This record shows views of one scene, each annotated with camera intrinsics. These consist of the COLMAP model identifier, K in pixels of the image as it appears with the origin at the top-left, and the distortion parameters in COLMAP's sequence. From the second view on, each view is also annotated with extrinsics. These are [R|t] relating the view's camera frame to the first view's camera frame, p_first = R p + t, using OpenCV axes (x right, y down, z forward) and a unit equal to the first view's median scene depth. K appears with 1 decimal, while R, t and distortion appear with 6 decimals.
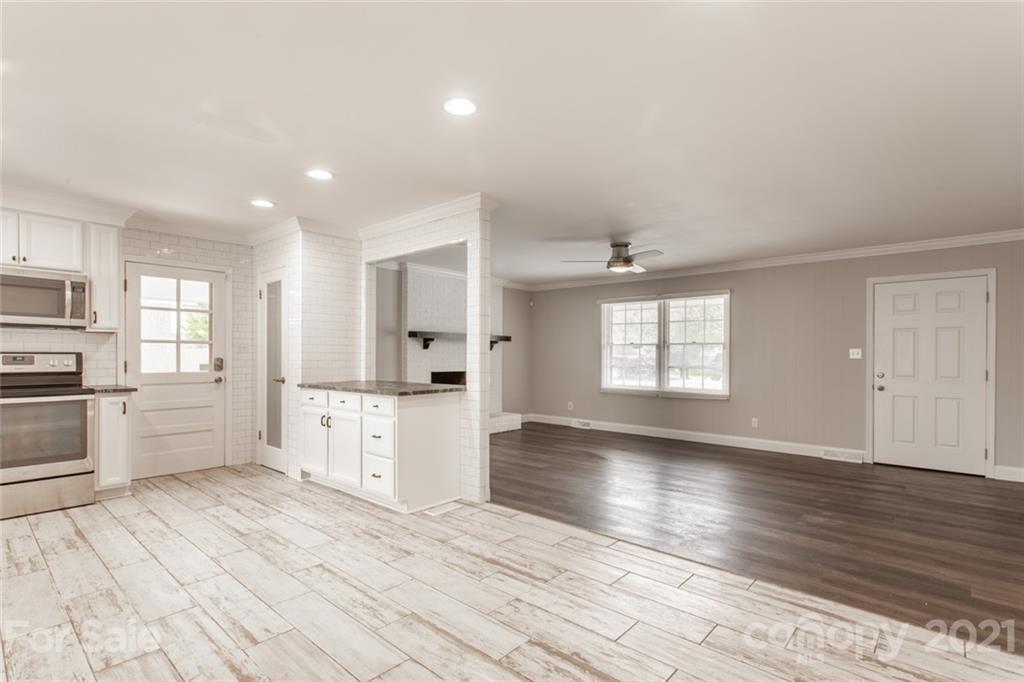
lens RADIAL K [[493.2, 0, 517.9], [0, 493.2, 358.3], [0, 0, 1]] dist [0.010984, -0.000330]
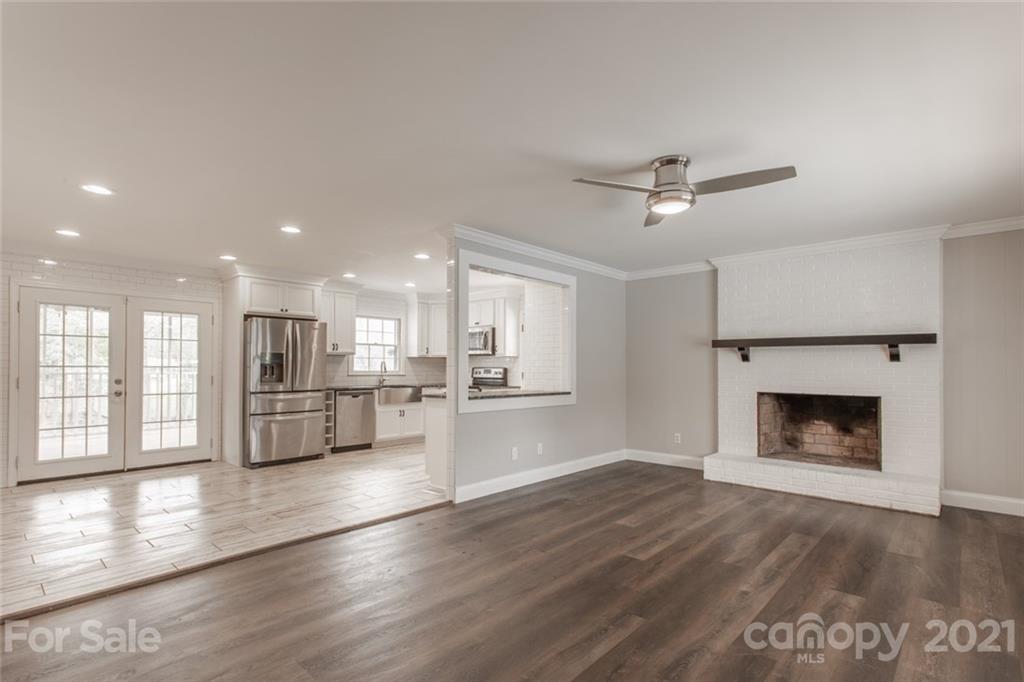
lens RADIAL K [[493.2, 0, 517.9], [0, 493.2, 358.3], [0, 0, 1]] dist [0.010984, -0.000330]
pose [[-0.007375, -0.023309, -0.999701, 1.052516], [-0.009973, 0.999680, -0.023235, -0.004095], [0.999923, 0.009798, -0.007605, 1.158156]]
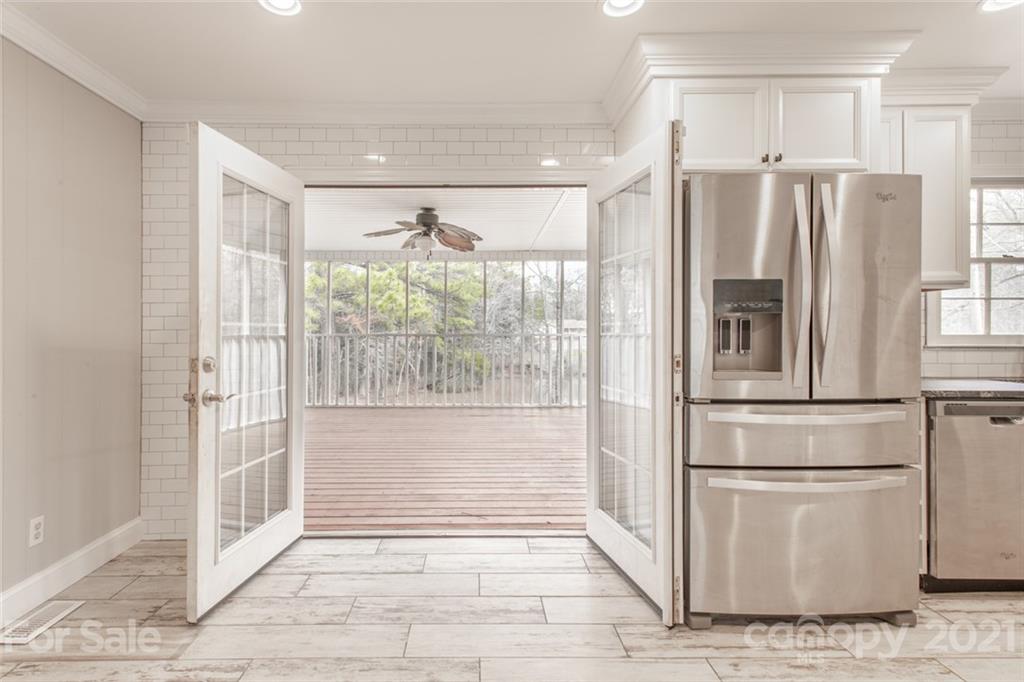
lens RADIAL K [[502.9, 0, 479.6], [0, 502.9, 329.5], [0, 0, 1]] dist [0.012426, 0.000120]
pose [[-0.742933, -0.001846, -0.669363, 0.077710], [-0.007704, 0.999954, 0.005793, -0.000685], [0.669321, 0.009461, -0.742913, 0.589909]]
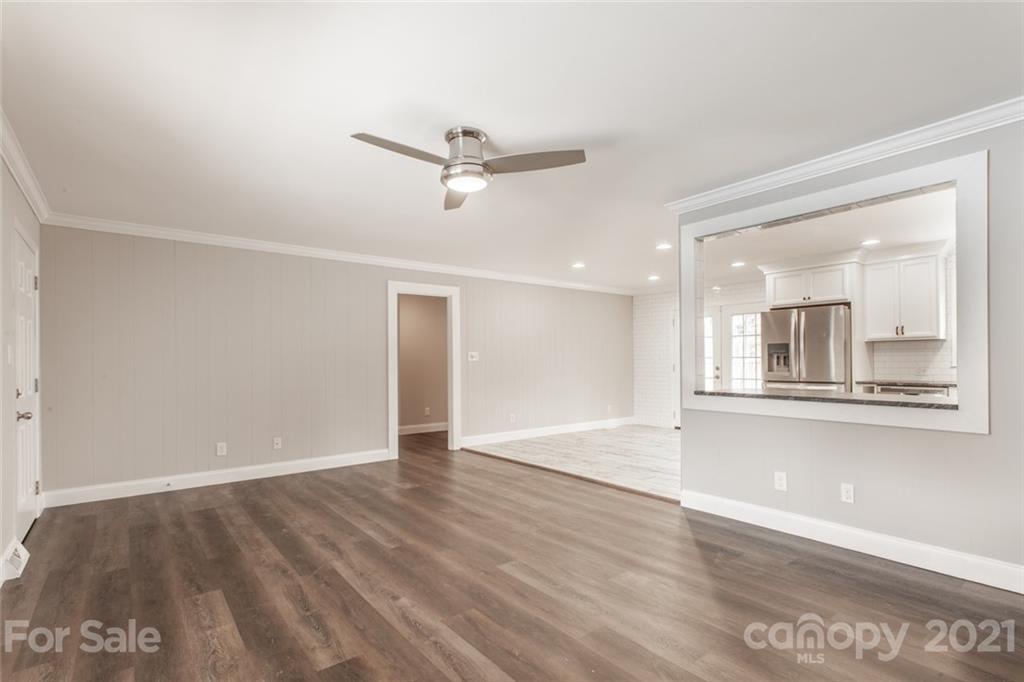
lens RADIAL K [[488.8, 0, 518.8], [0, 488.8, 364.5], [0, 0, 1]] dist [0.013546, 0.000026]
pose [[-0.986641, 0.002789, 0.162884, 0.104910], [0.005531, 0.999850, 0.016386, -0.011738], [-0.162814, 0.017068, -0.986509, 2.058914]]
